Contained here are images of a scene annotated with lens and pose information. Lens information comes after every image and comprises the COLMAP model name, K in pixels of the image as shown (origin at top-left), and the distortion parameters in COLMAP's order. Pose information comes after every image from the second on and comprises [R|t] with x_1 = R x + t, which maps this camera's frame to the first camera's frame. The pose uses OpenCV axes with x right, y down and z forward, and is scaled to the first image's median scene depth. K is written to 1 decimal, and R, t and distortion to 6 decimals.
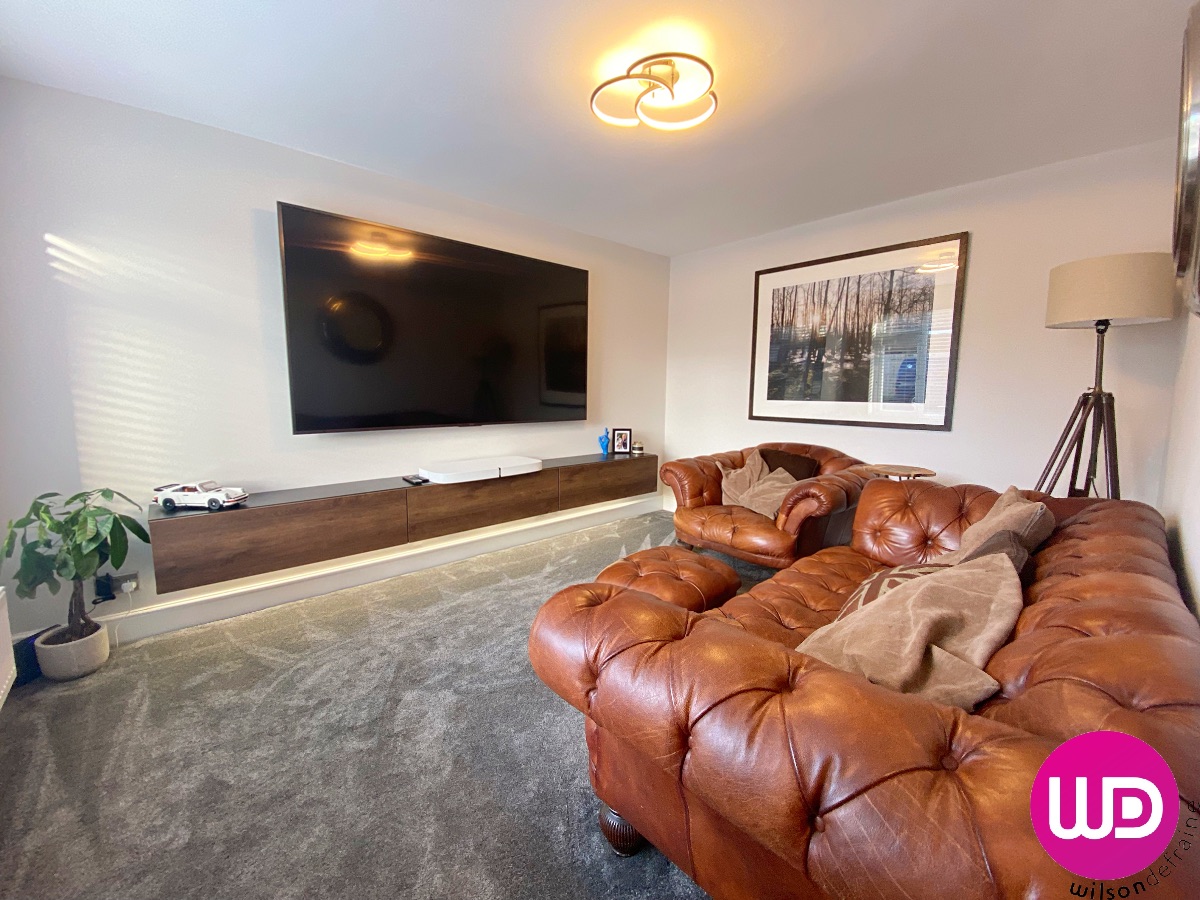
lens RADIAL K [[491.1, 0, 600.0], [0, 491.1, 450.0], [0, 0, 1]] dist [0.013339, -0.018396]
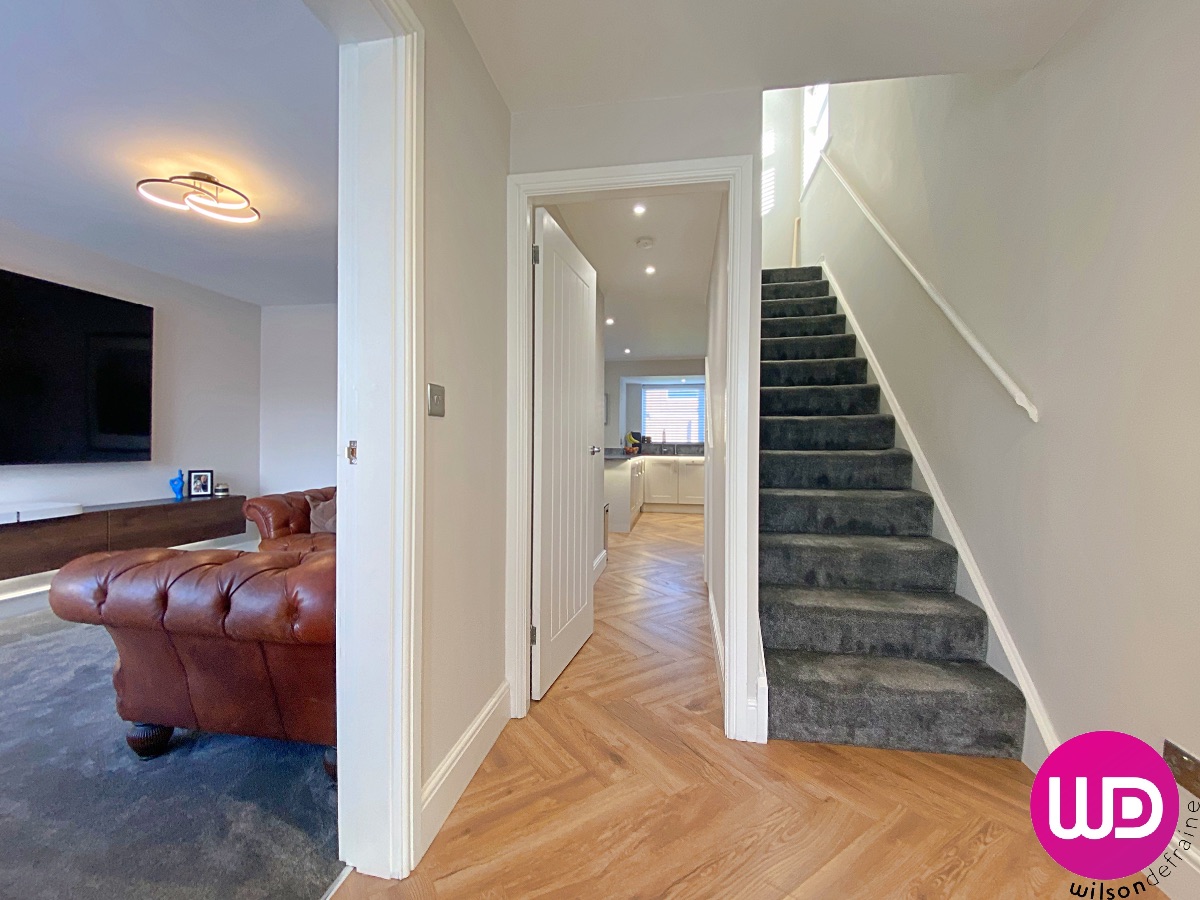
lens RADIAL K [[482.6, 0, 600.1], [0, 482.6, 454.3], [0, 0, 1]] dist [0.009436, -0.017408]
pose [[0.770605, -0.003049, 0.637306, 0.056018], [0.066034, 0.994988, -0.075086, 0.058131], [-0.633883, 0.099945, 0.766944, -0.276284]]
